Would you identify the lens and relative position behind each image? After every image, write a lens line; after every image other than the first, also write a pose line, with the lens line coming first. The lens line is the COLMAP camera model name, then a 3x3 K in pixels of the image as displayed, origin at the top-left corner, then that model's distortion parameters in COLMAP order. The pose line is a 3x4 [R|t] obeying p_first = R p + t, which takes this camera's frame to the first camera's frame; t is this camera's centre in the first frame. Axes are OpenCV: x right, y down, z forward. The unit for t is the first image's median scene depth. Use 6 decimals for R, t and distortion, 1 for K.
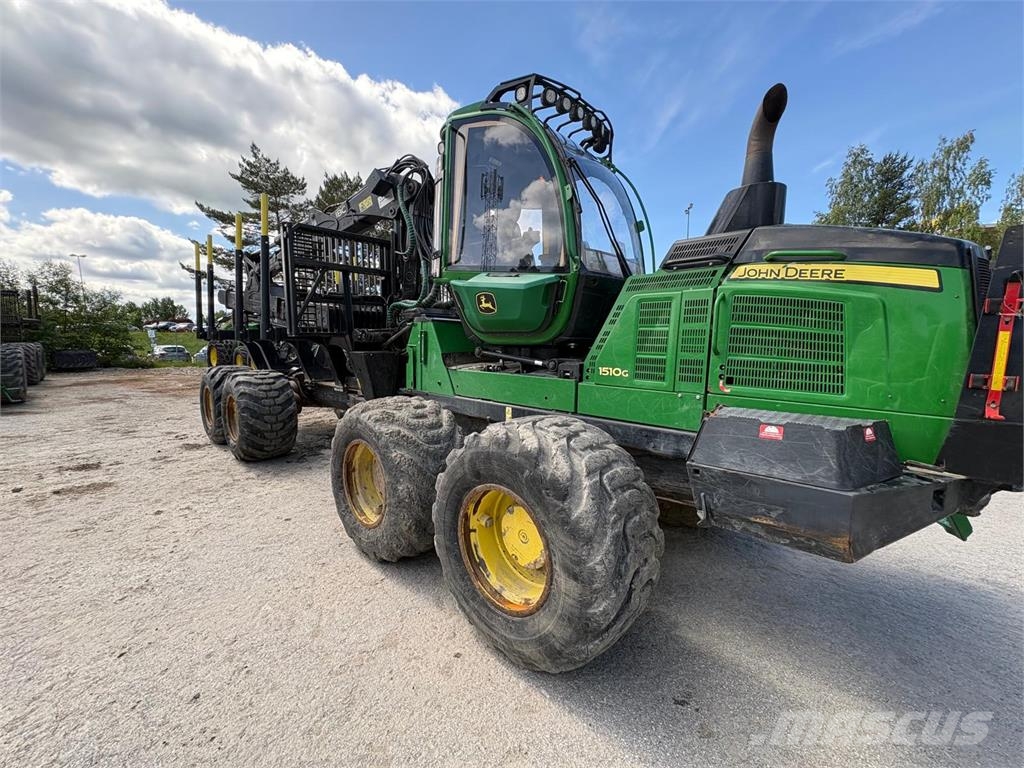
lens RADIAL K [[406.5, 0, 510.3], [0, 406.5, 392.9], [0, 0, 1]] dist [-0.000349, 0.000359]
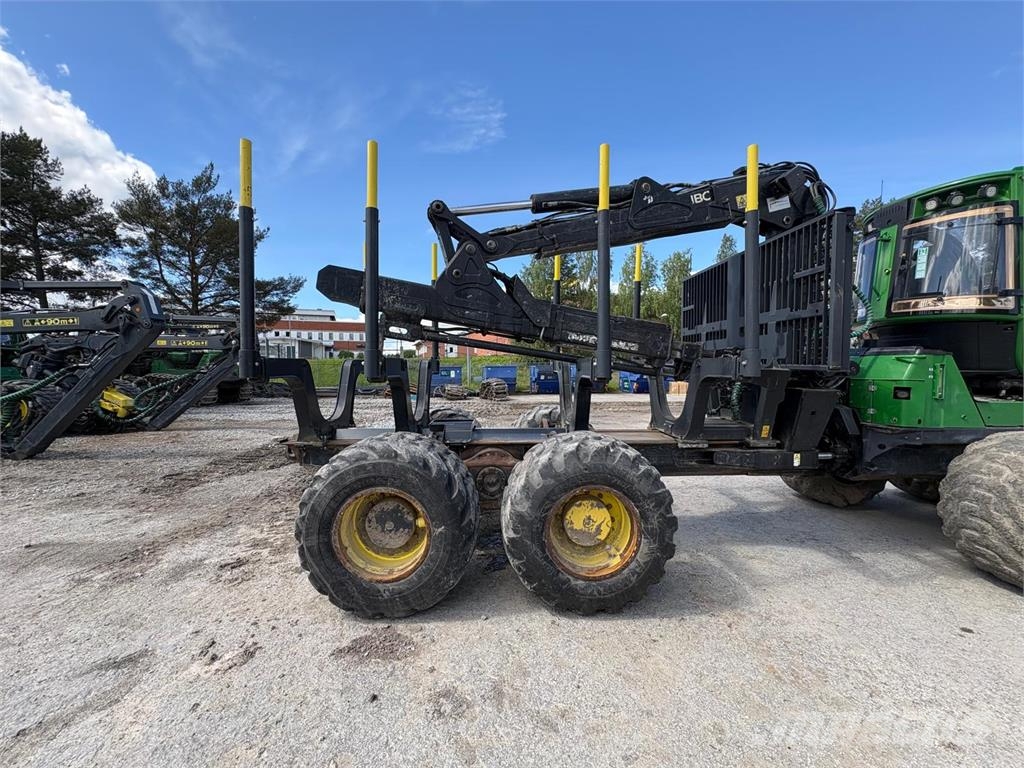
lens RADIAL K [[406.5, 0, 495.6], [0, 406.5, 382.7], [0, 0, 1]] dist [-0.000349, 0.000359]
pose [[0.722717, -0.037049, 0.690151, -1.146794], [0.093923, 0.994564, -0.044964, -0.115813], [-0.684733, 0.097318, 0.722268, 0.725543]]
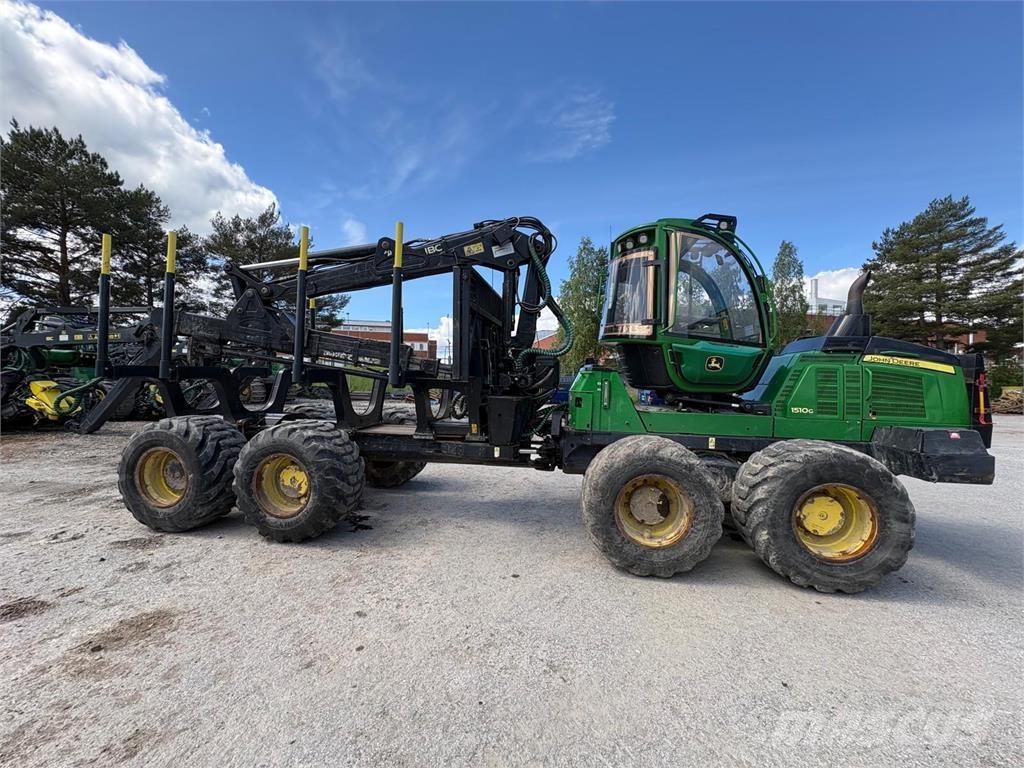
lens RADIAL K [[406.5, 0, 512.6], [0, 406.5, 386.2], [0, 0, 1]] dist [-0.000349, 0.000359]
pose [[0.832080, -0.006135, 0.554621, -0.765321], [0.056069, 0.995747, -0.073104, -0.044378], [-0.551814, 0.091925, 0.828885, 0.129200]]
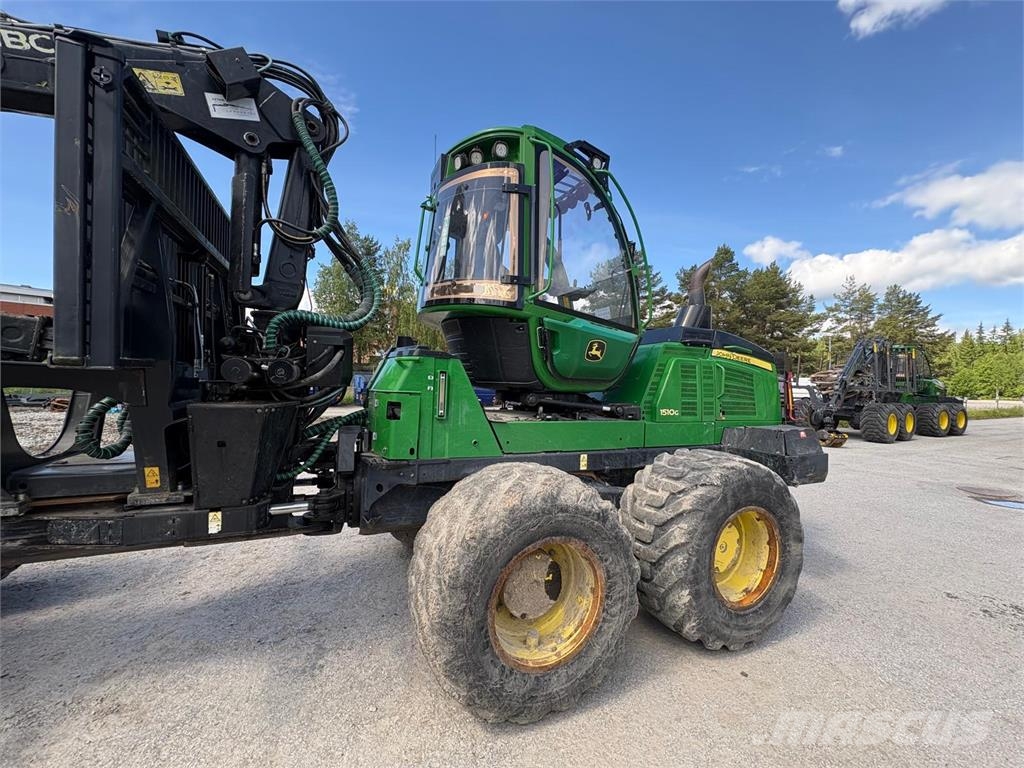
lens RADIAL K [[406.5, 0, 512.6], [0, 406.5, 382.5], [0, 0, 1]] dist [-0.000349, 0.000359]
pose [[0.400422, 0.000495, 0.916331, -0.564459], [0.087751, 0.995383, -0.038884, -0.067379], [-0.912120, 0.095979, 0.398530, 0.435530]]
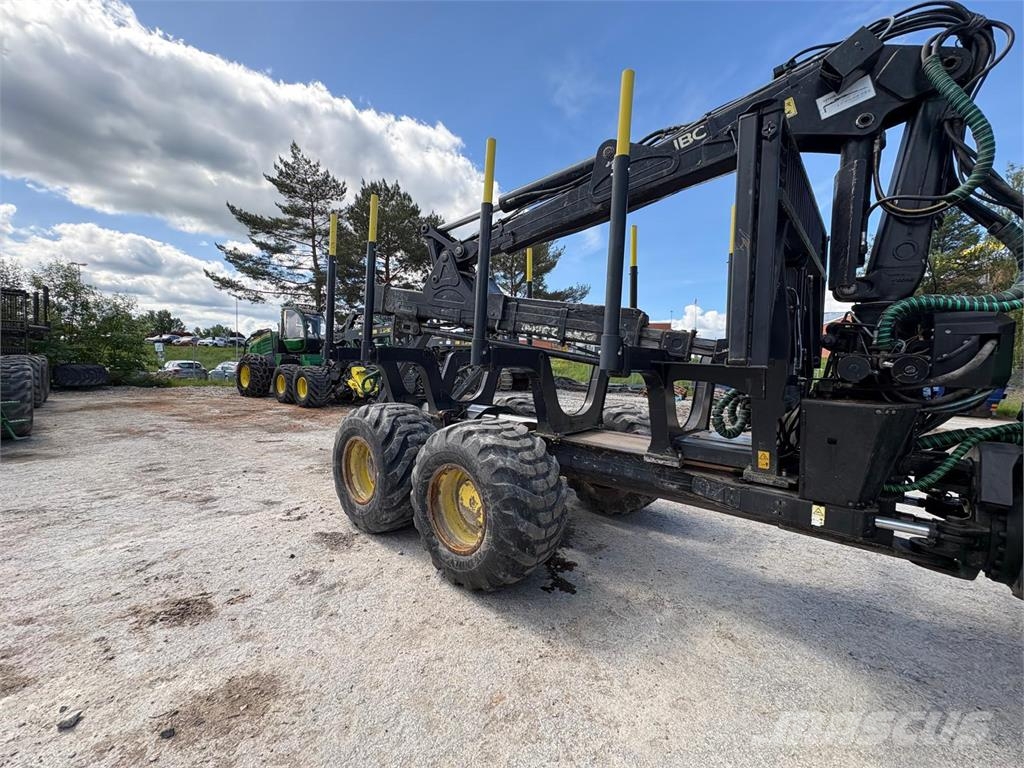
lens RADIAL K [[406.5, 0, 510.5], [0, 406.5, 382.3], [0, 0, 1]] dist [-0.000349, 0.000359]
pose [[0.999742, 0.019844, 0.011050, -0.635944], [-0.018953, 0.996958, -0.075596, -0.069355], [-0.012516, 0.075367, 0.997077, 0.458697]]
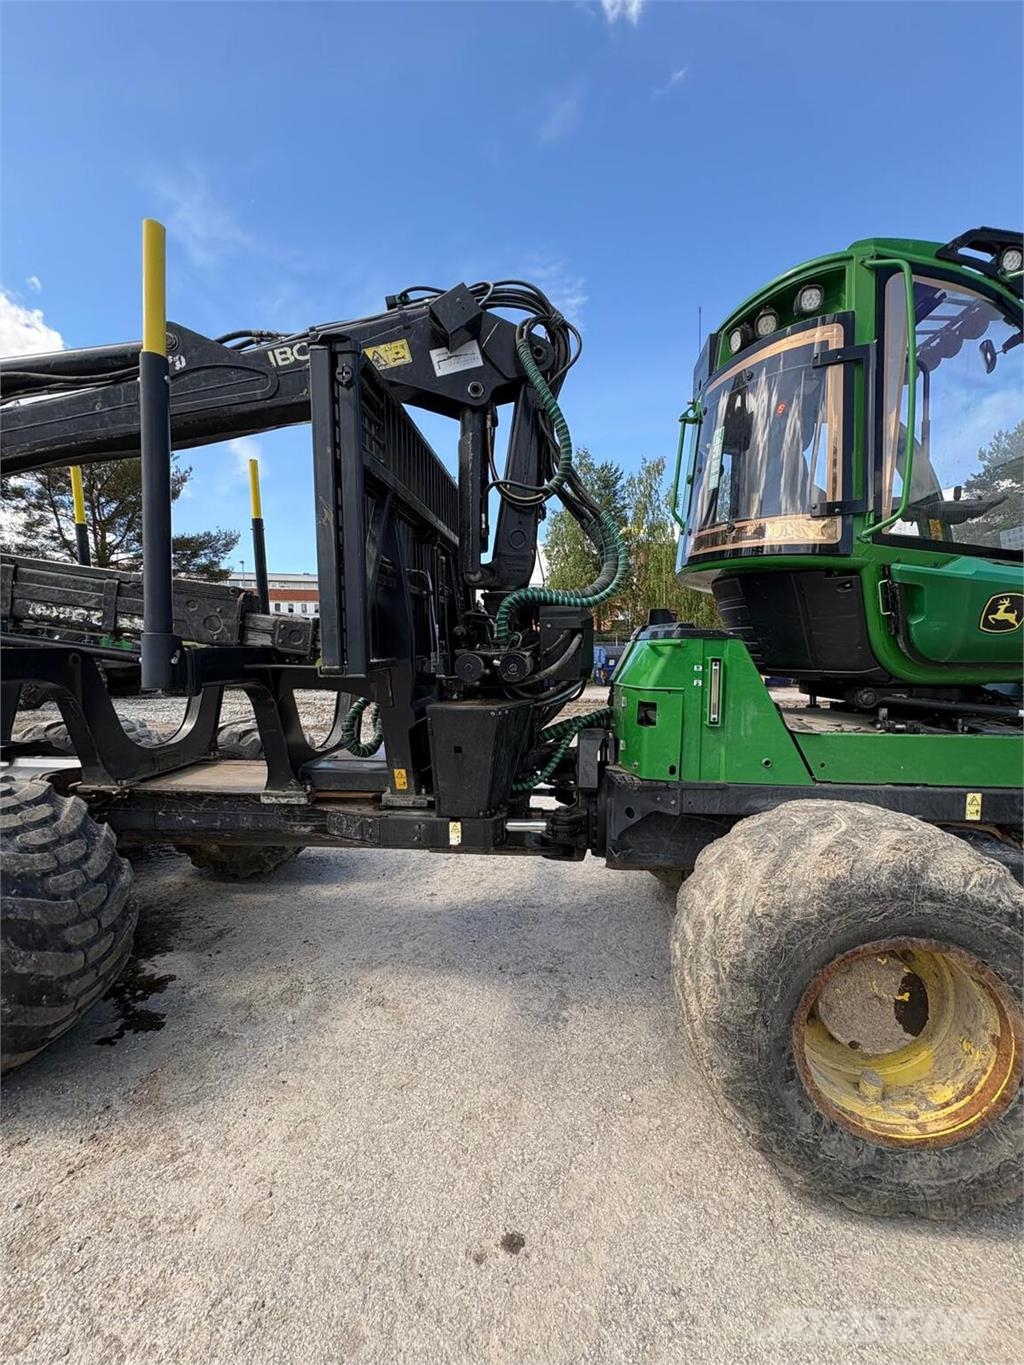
lens RADIAL K [[541.9, 0, 514.6], [0, 541.9, 681.4], [0, 0, 1]] dist [-0.000349, 0.000359]
pose [[0.799817, -0.050386, 0.598125, -0.555887], [0.084640, 0.995981, -0.029280, -0.088973], [-0.594246, 0.074044, 0.800868, 0.444357]]
